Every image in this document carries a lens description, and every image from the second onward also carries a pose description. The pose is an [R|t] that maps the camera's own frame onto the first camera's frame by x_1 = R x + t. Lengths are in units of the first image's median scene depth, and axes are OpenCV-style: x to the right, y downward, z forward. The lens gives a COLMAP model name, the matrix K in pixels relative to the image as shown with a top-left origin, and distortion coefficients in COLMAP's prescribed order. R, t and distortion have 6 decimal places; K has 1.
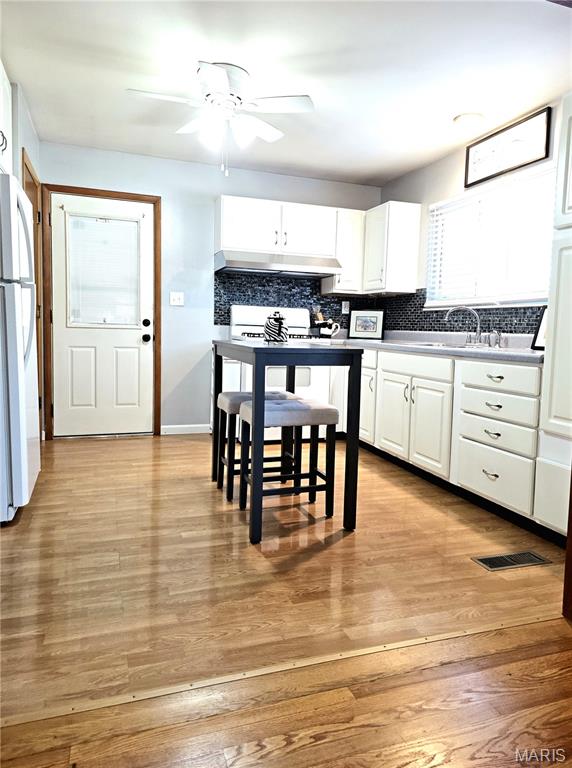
lens RADIAL K [[527.5, 0, 286.0], [0, 527.5, 384.0], [0, 0, 1]] dist [0.089973, -0.159393]
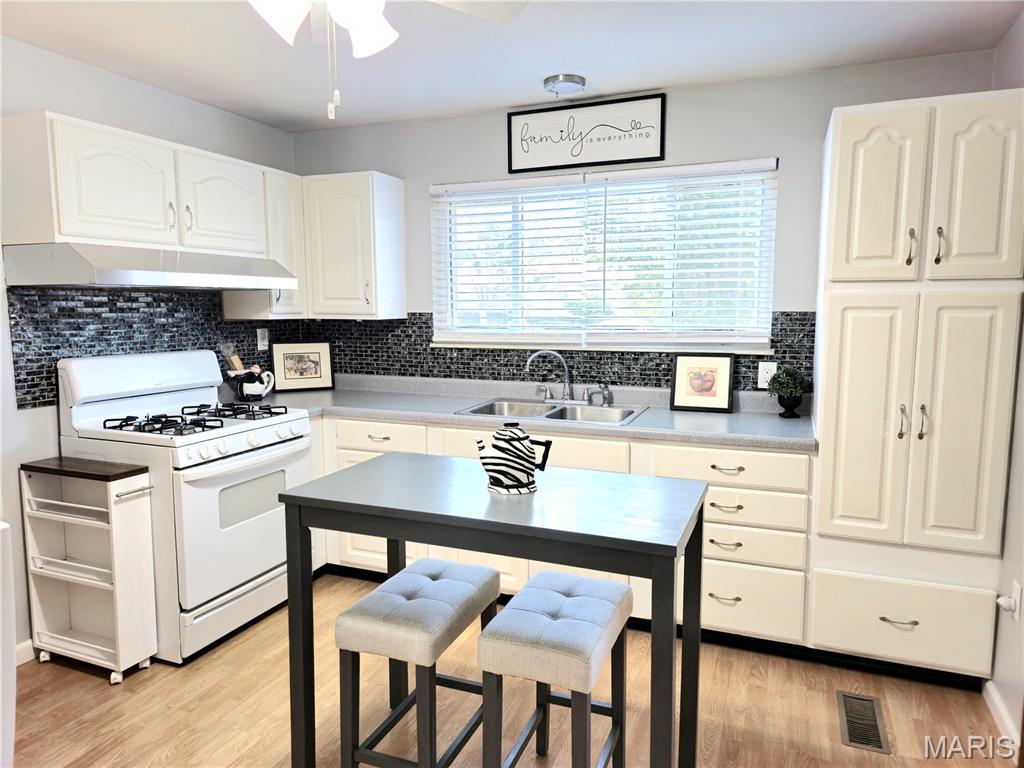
lens RADIAL K [[685.5, 0, 500.1], [0, 685.5, 383.9], [0, 0, 1]] dist [0.053301, -0.052956]
pose [[0.662456, -0.121457, 0.739189, -0.293667], [0.104613, 0.992098, 0.069259, -0.133033], [-0.741760, 0.031448, 0.669927, 0.348149]]
